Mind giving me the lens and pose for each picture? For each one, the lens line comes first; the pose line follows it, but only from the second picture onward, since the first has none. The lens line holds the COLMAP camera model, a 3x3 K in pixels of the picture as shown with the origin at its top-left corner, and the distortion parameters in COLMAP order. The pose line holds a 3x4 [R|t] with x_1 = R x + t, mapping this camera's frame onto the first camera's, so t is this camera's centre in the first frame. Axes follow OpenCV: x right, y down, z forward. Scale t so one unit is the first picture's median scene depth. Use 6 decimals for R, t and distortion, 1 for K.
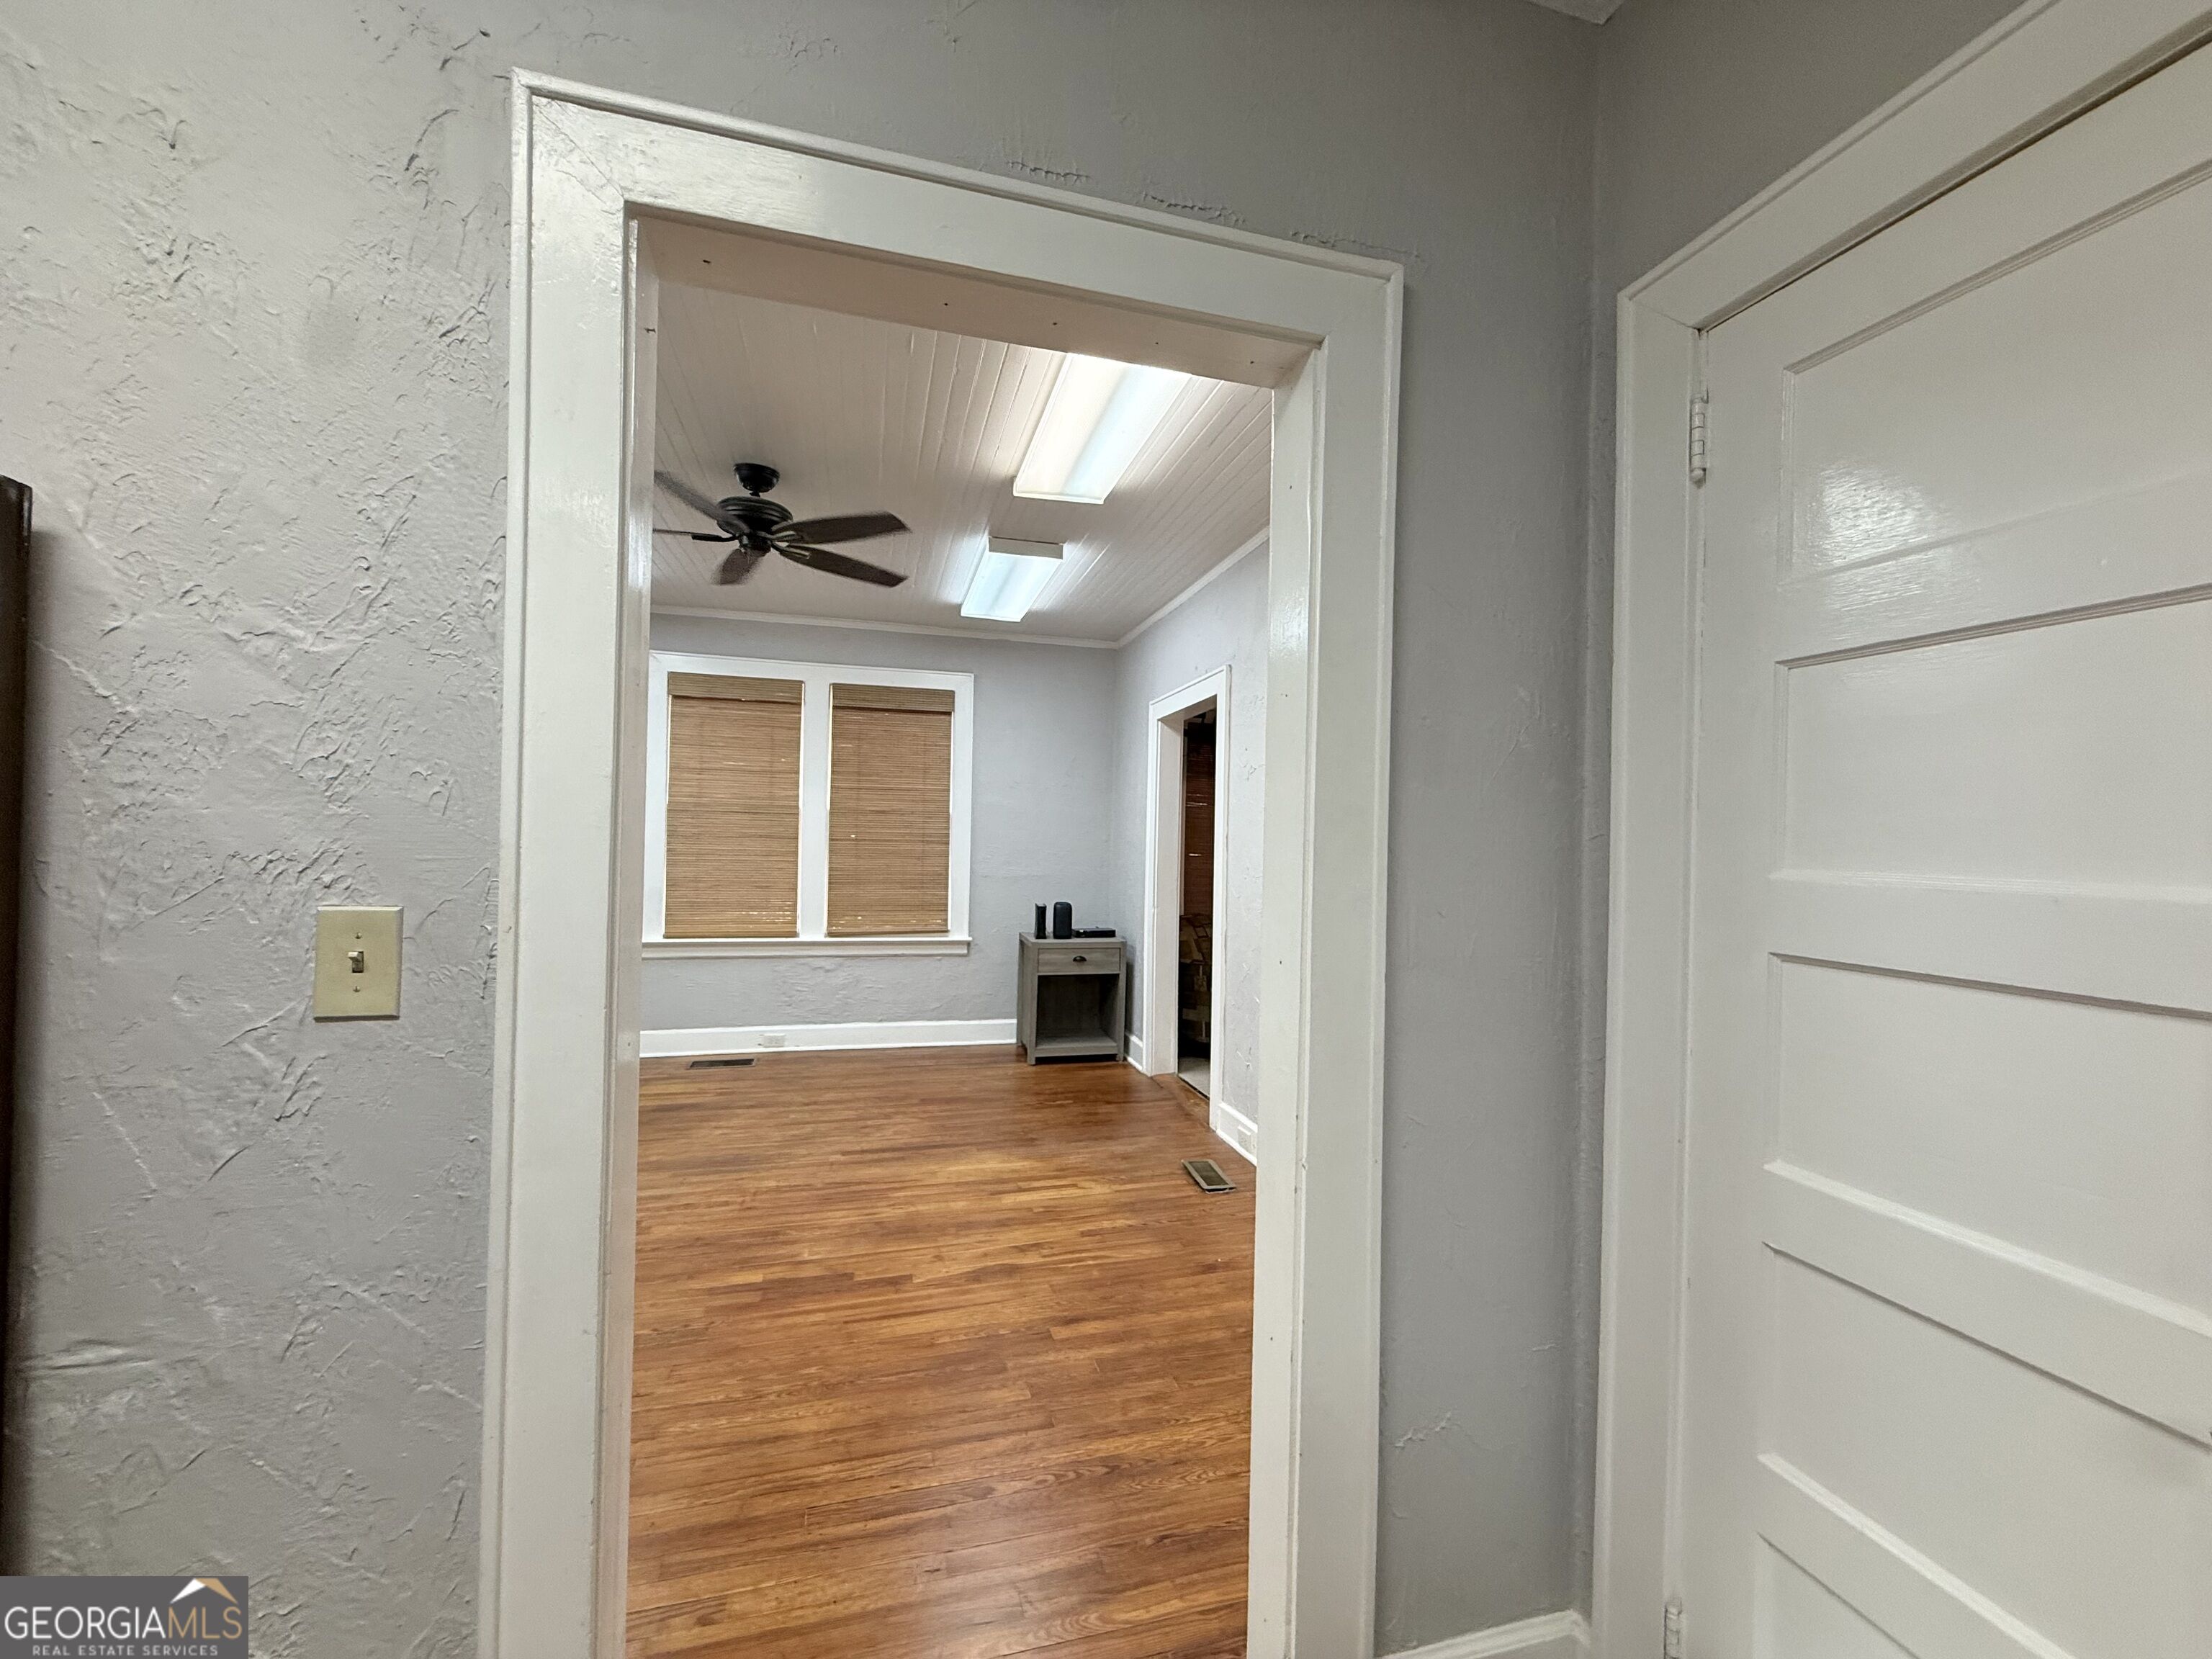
lens RADIAL K [[879.7, 0, 1100.7], [0, 879.7, 831.8], [0, 0, 1]] dist [-0.000472, 0.000151]
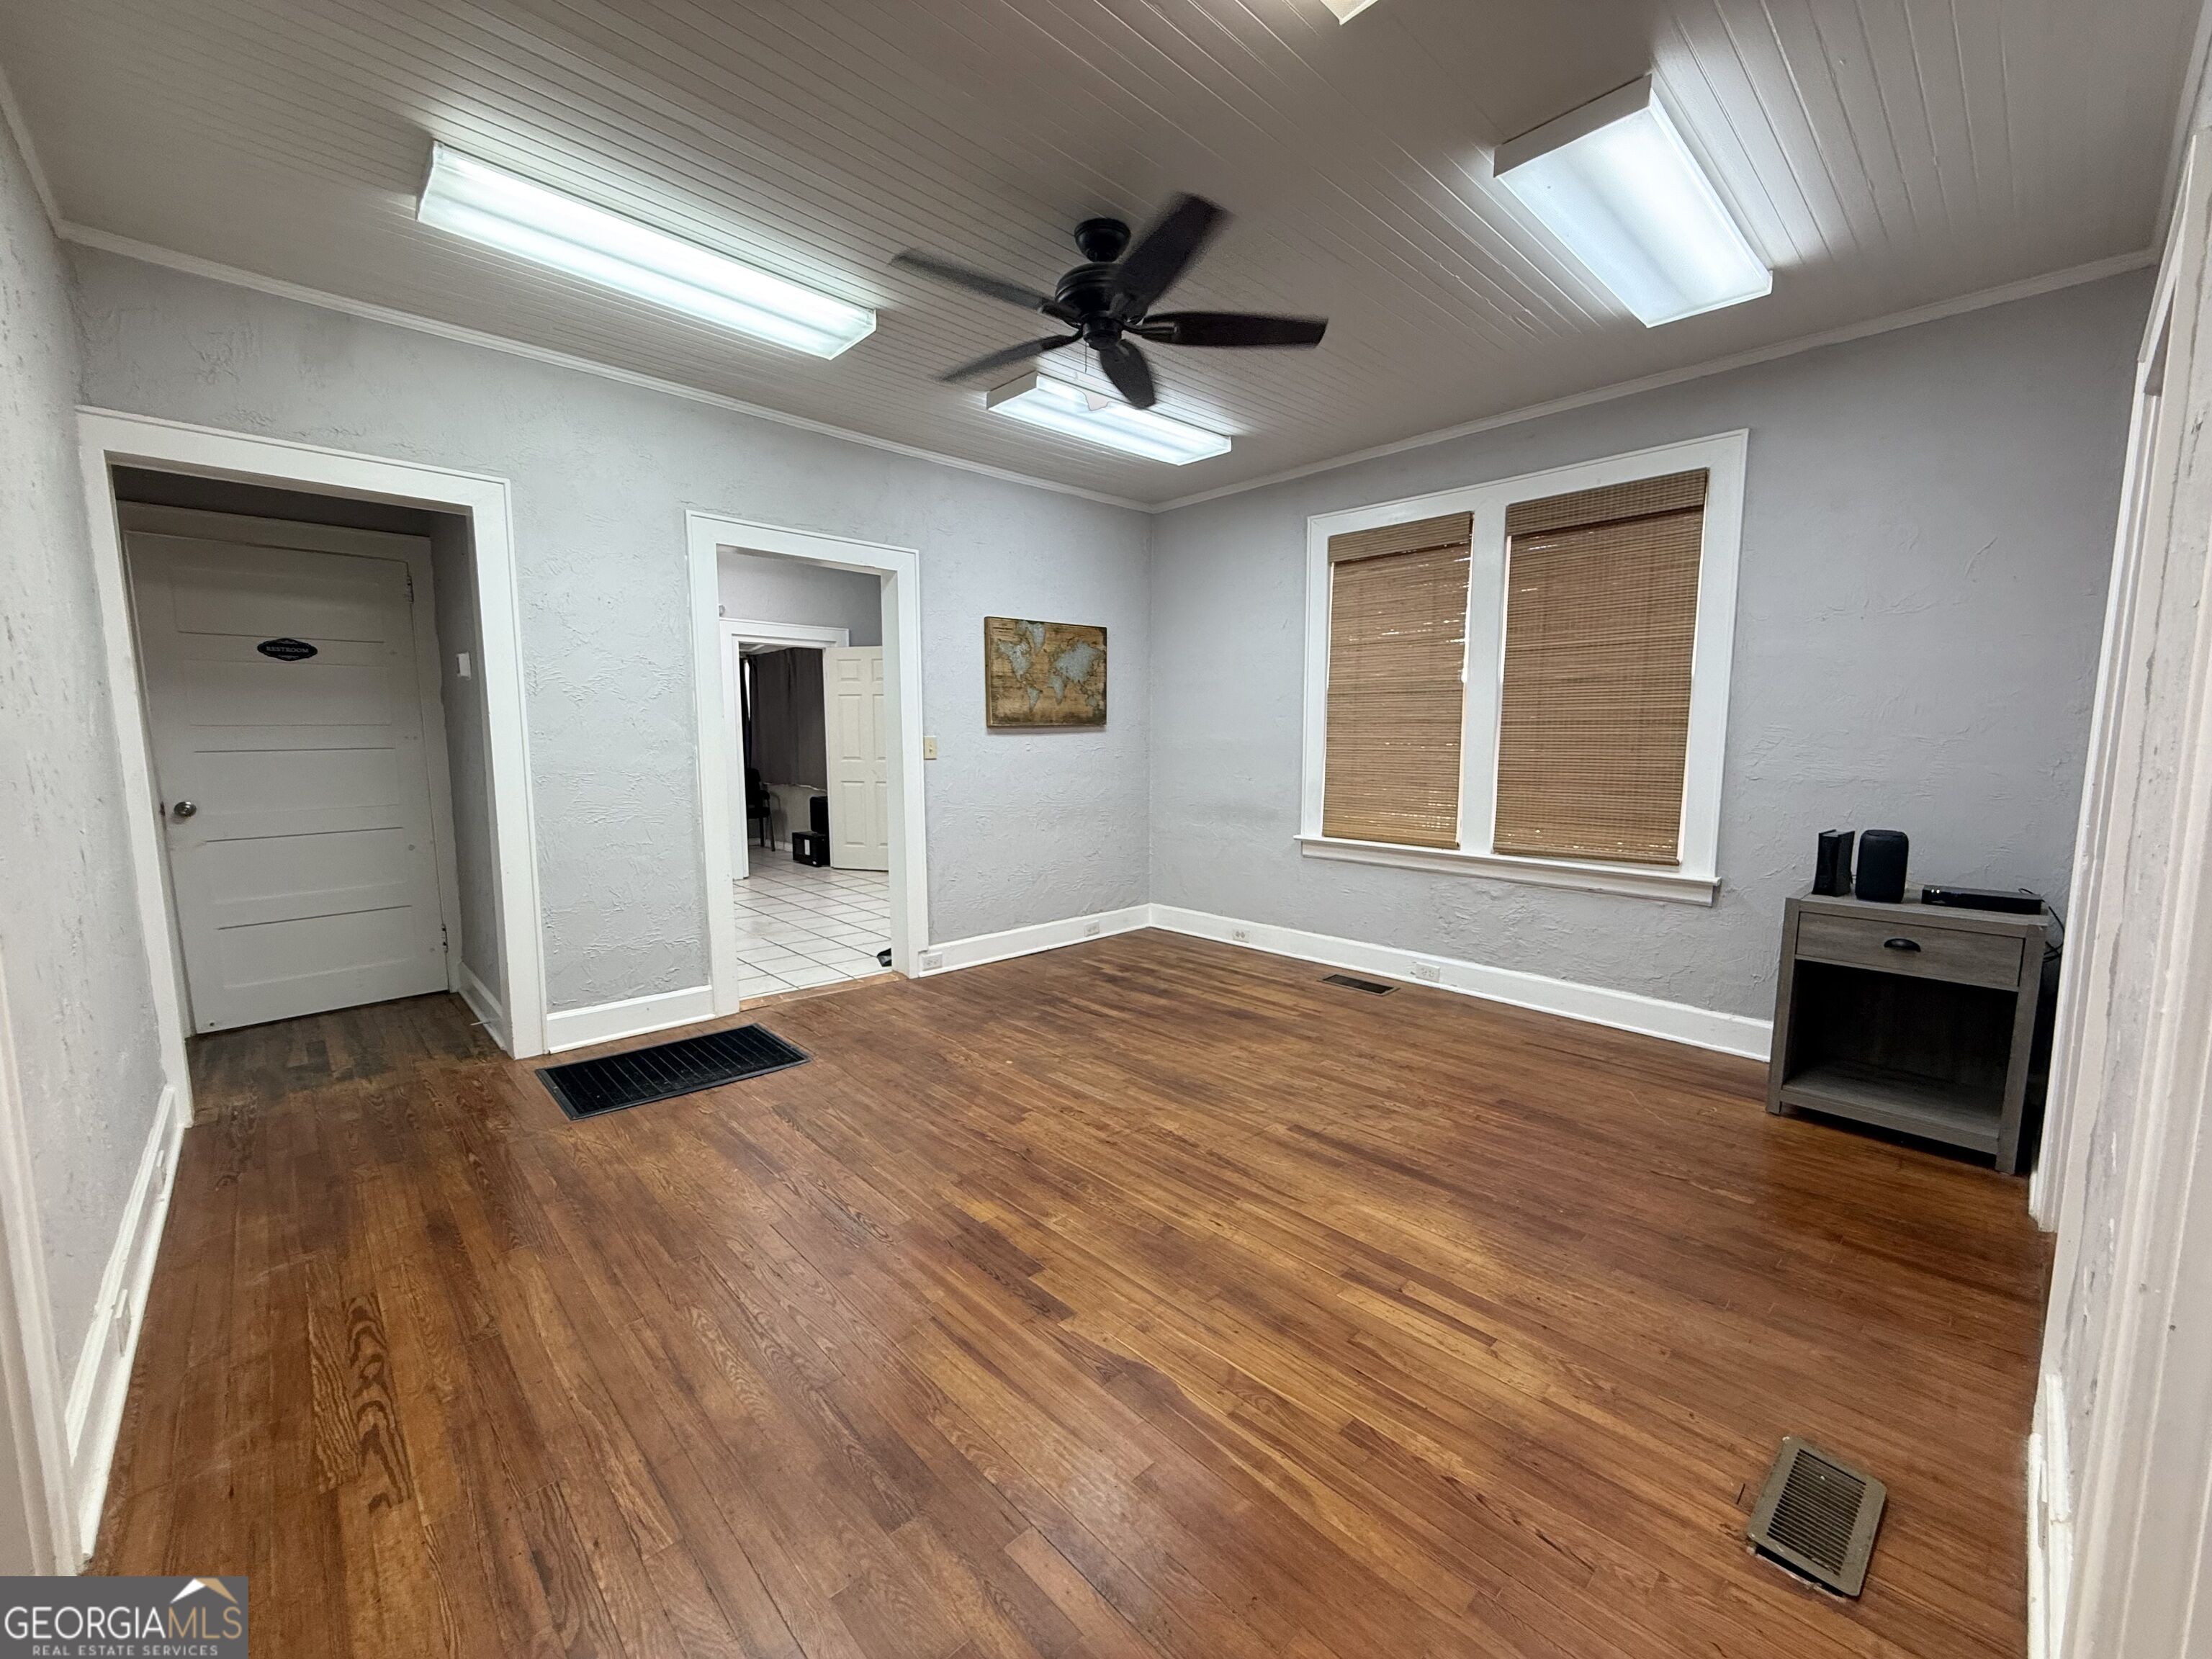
lens RADIAL K [[879.7, 0, 1100.7], [0, 879.7, 831.8], [0, 0, 1]] dist [-0.000472, 0.000151]
pose [[0.469776, 0.076504, -0.879464, 0.236824], [0.014931, 0.995407, 0.094566, 0.030706], [0.882659, -0.057556, 0.466476, 0.433062]]
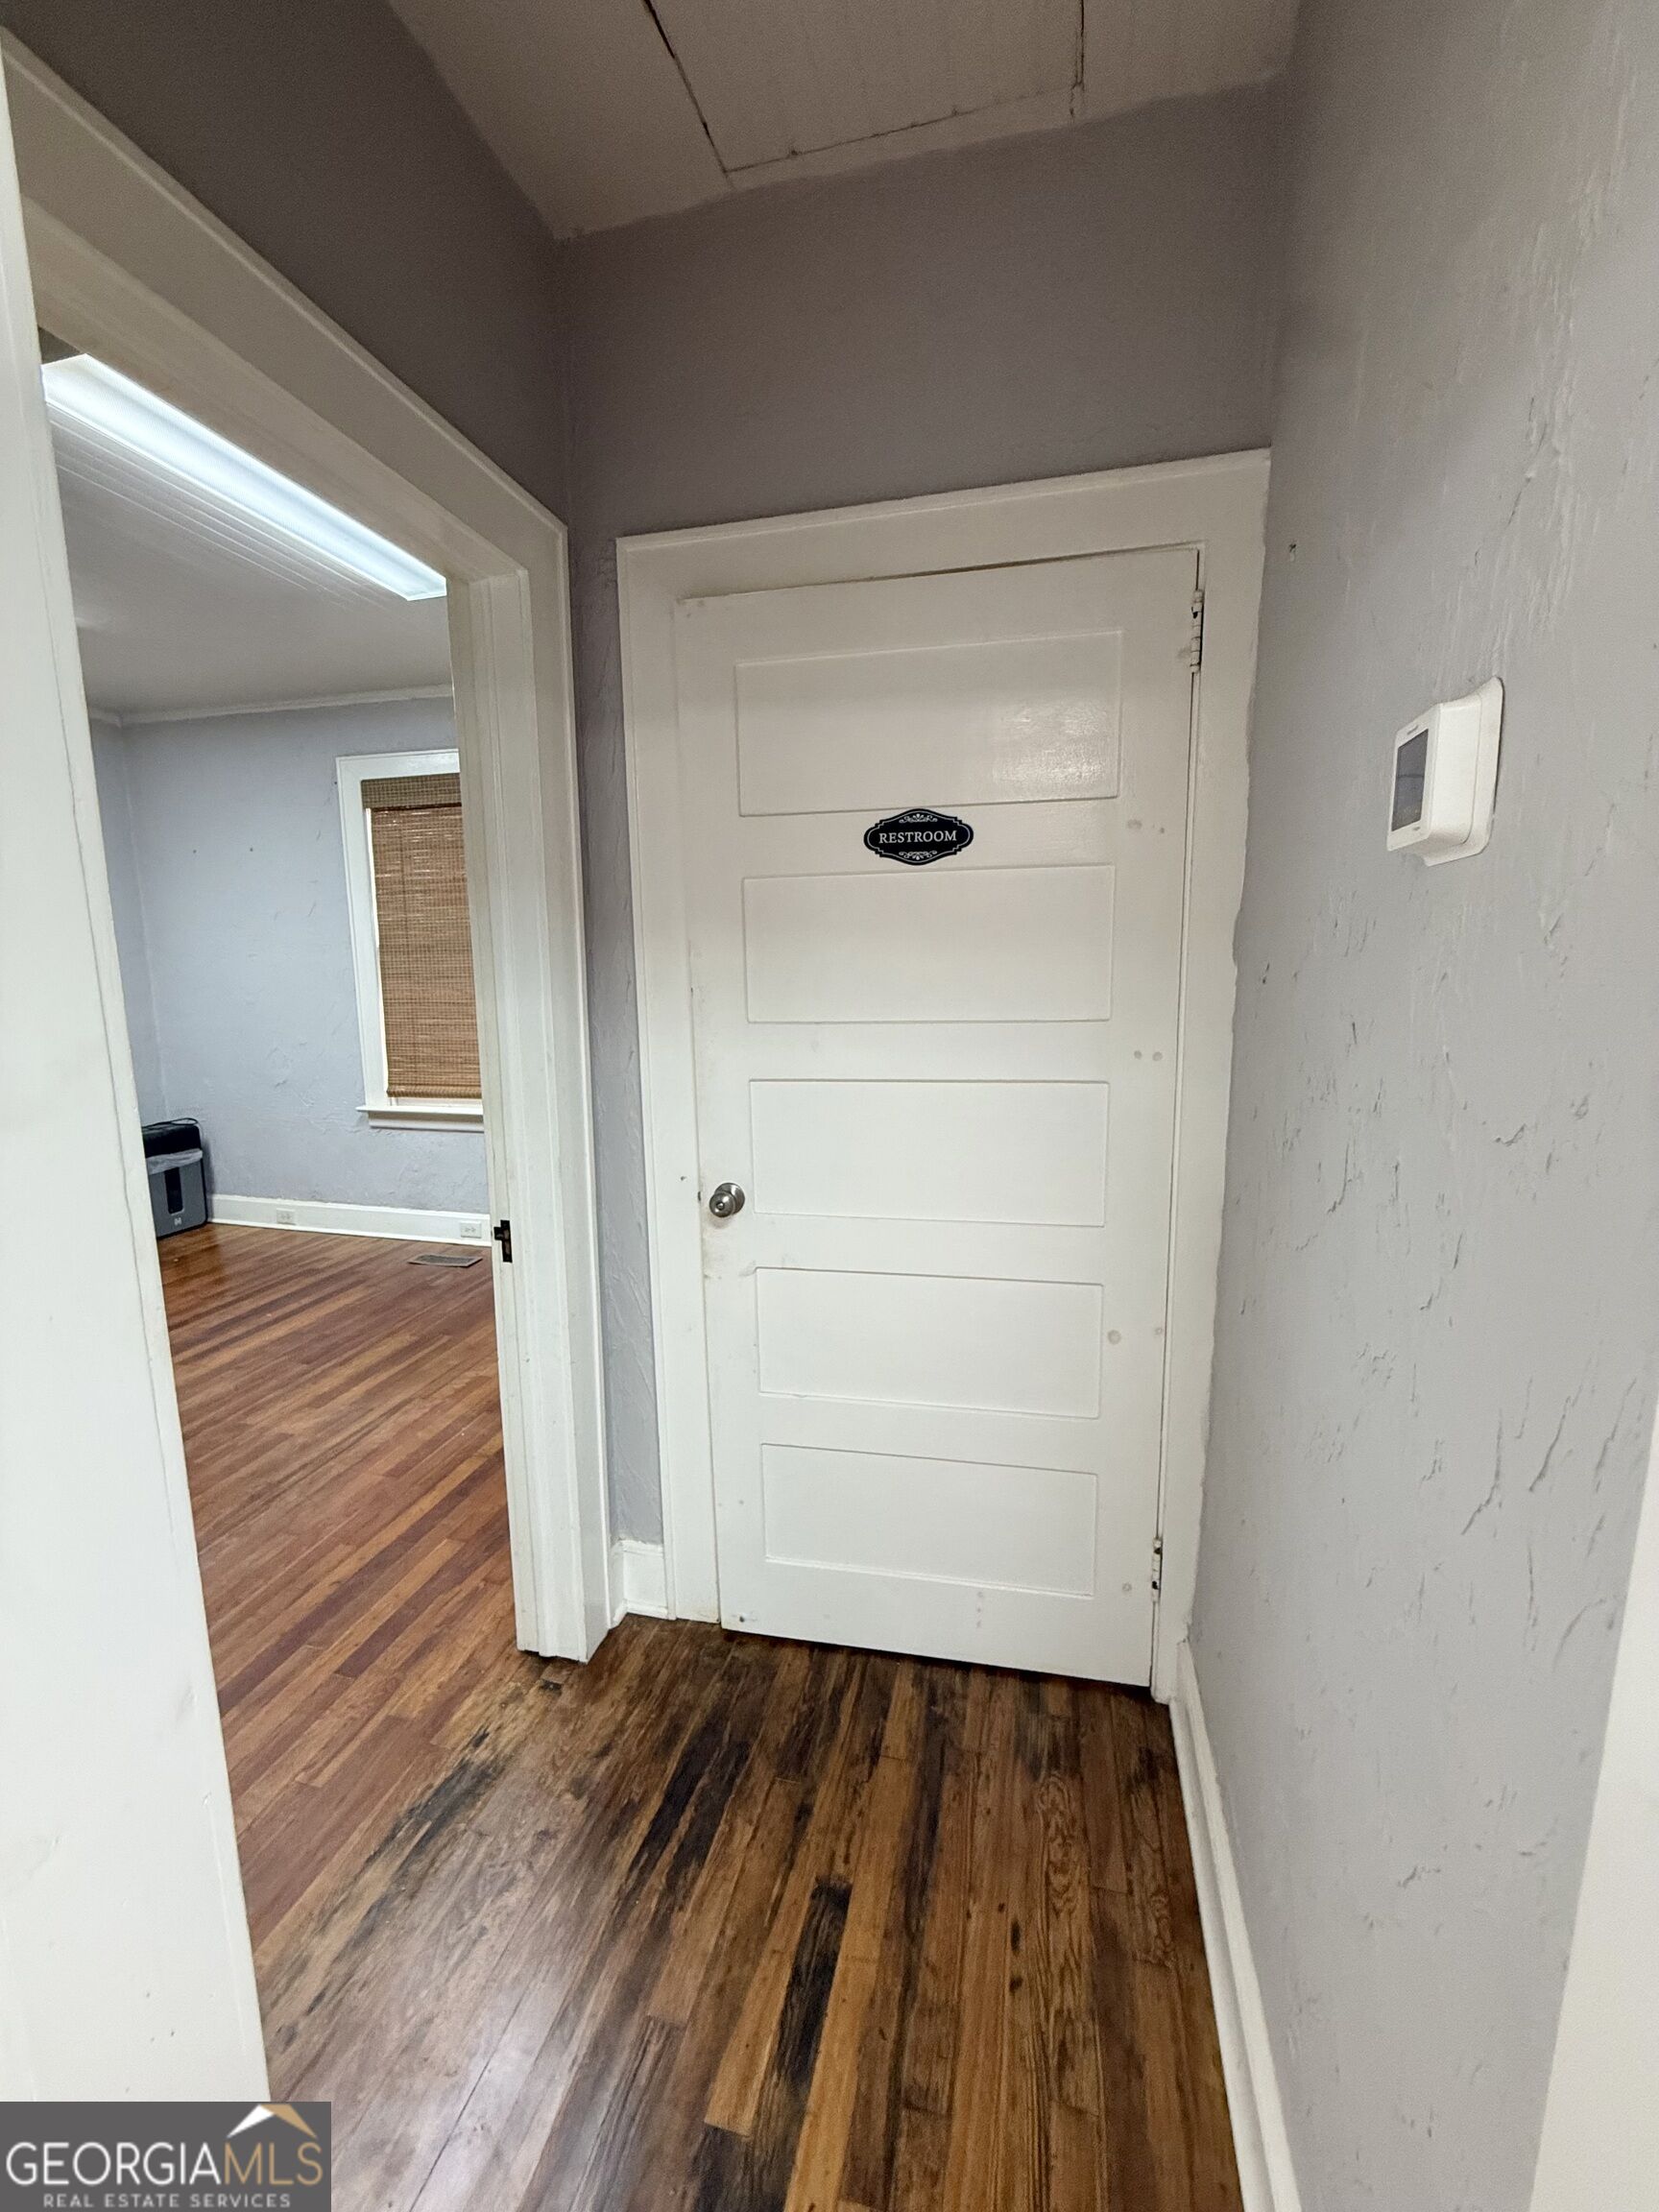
lens RADIAL K [[879.7, 0, 824.3], [0, 879.7, 1100.2], [0, 0, 1]] dist [-0.000472, 0.000151]
pose [[-0.498550, 0.114375, -0.859282, -0.570550], [0.000845, 0.991321, 0.131460, -0.018950], [0.866861, 0.064814, -0.494320, 0.290798]]
